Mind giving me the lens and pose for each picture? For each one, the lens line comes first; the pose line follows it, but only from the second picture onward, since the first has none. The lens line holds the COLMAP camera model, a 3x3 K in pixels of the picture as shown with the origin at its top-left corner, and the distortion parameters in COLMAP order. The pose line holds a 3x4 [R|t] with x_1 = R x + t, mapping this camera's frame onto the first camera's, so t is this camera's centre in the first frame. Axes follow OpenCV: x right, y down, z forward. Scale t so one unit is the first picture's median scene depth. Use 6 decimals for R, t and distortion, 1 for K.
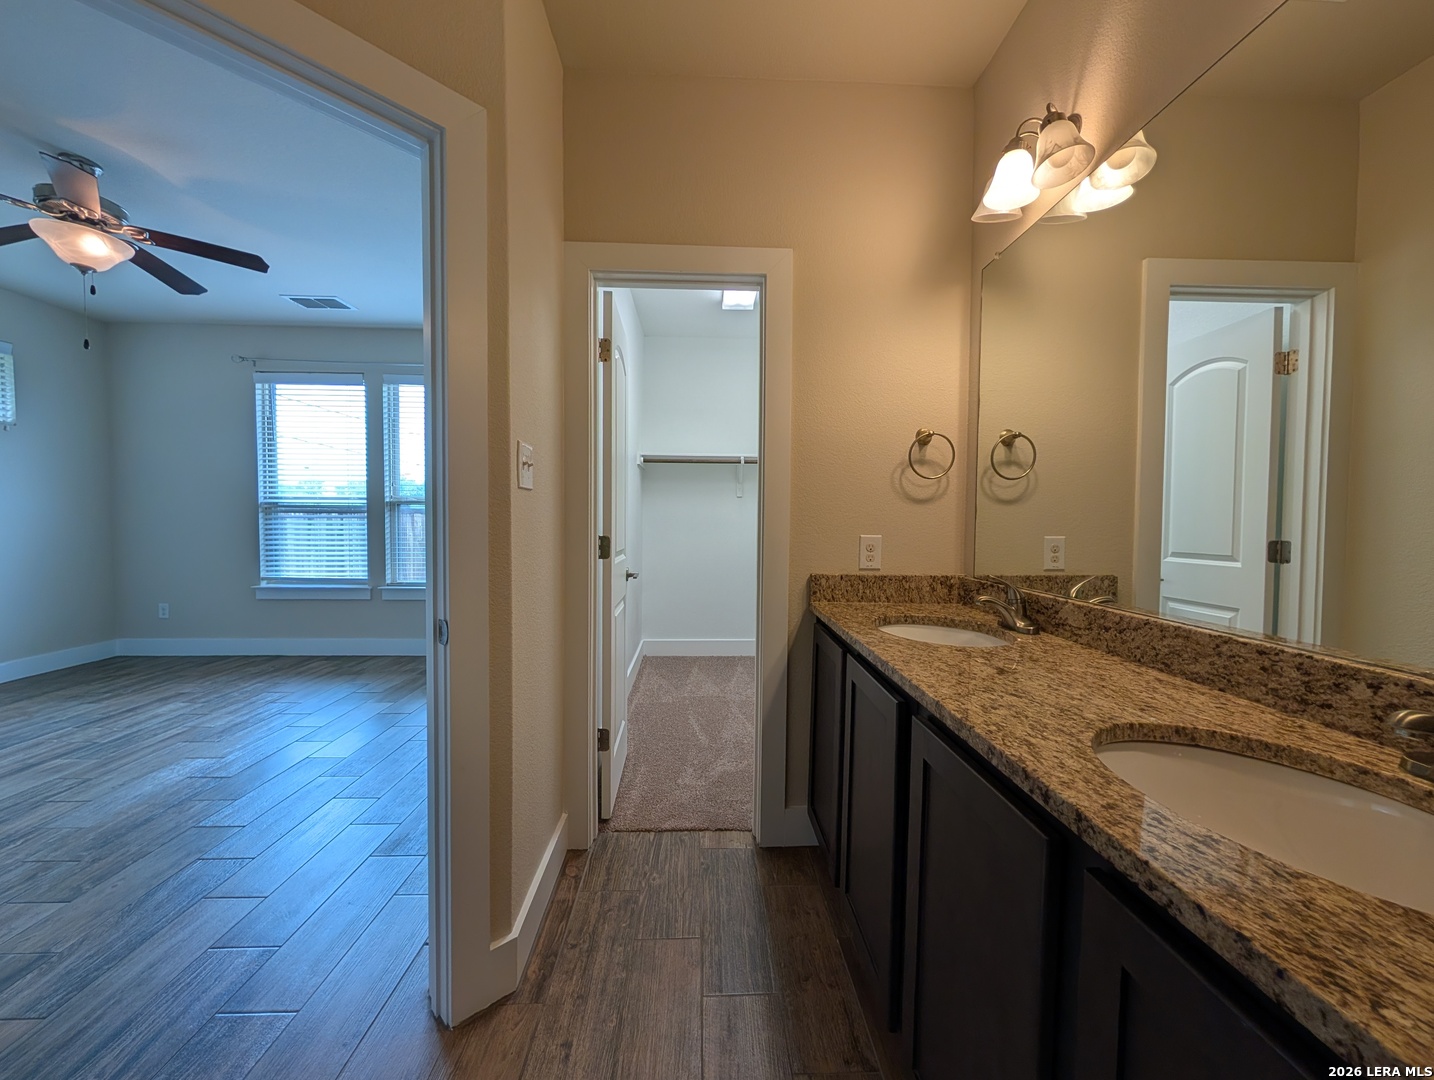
lens RADIAL K [[543.6, 0, 720.2], [0, 543.6, 538.0], [0, 0, 1]] dist [-0.001471, 0.000288]
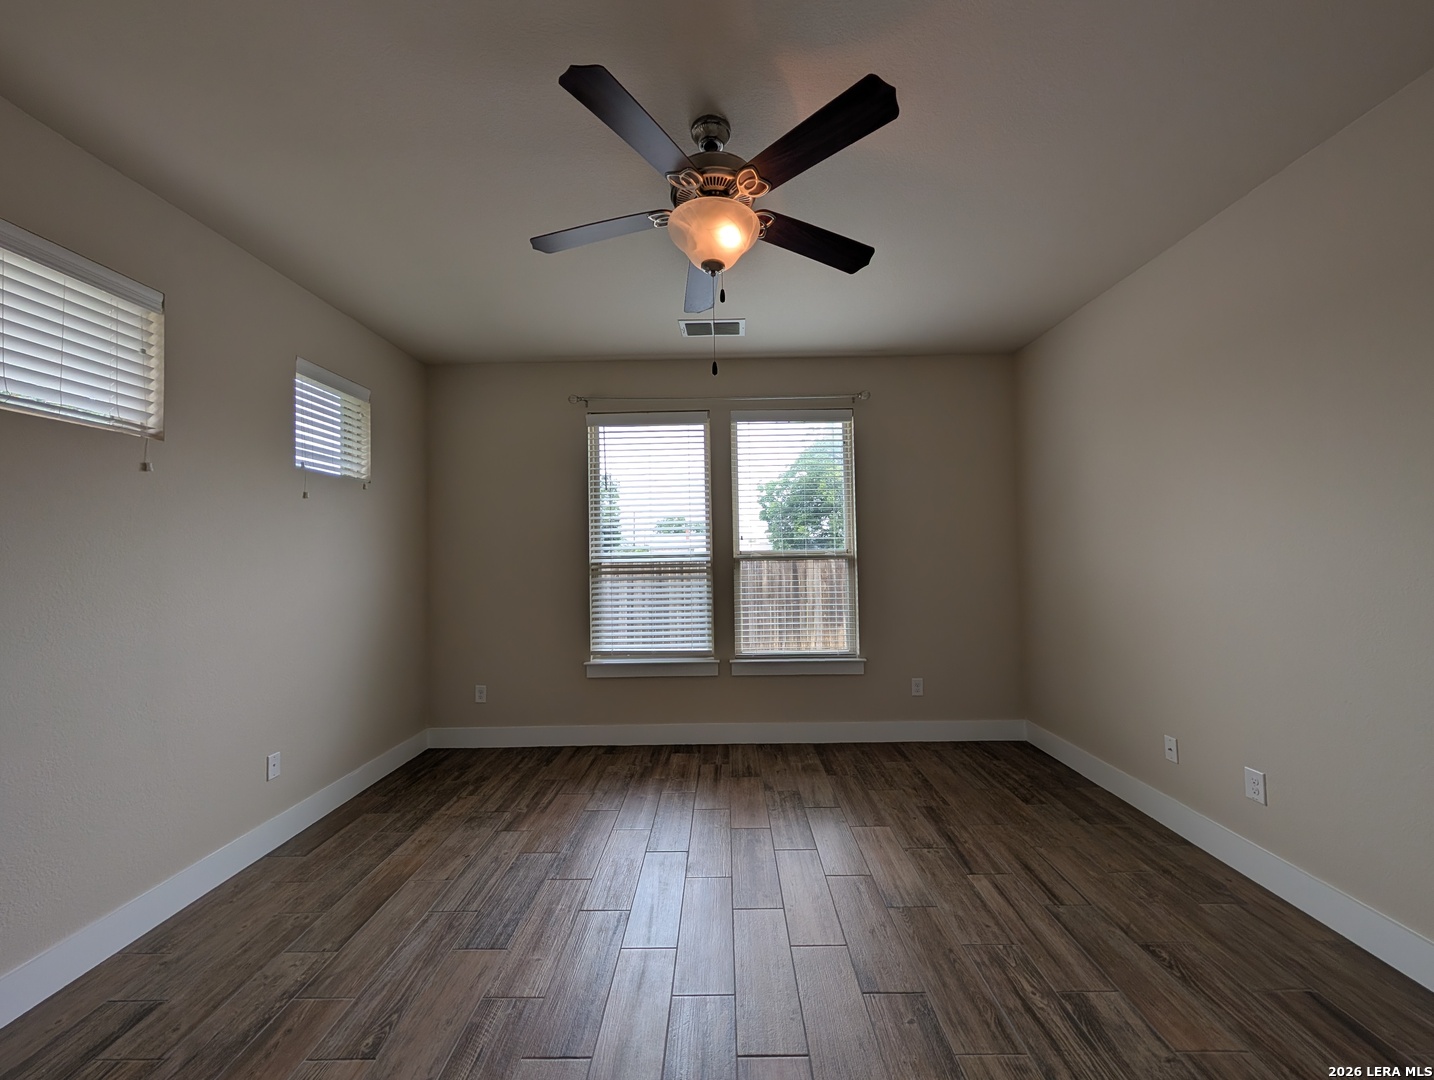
lens RADIAL K [[543.6, 0, 707.6], [0, 543.6, 535.4], [0, 0, 1]] dist [-0.001471, 0.000288]
pose [[0.998320, -0.028379, -0.050509, -0.611977], [0.024603, 0.996964, -0.073872, -0.041302], [0.052452, 0.072505, 0.995988, 0.153515]]
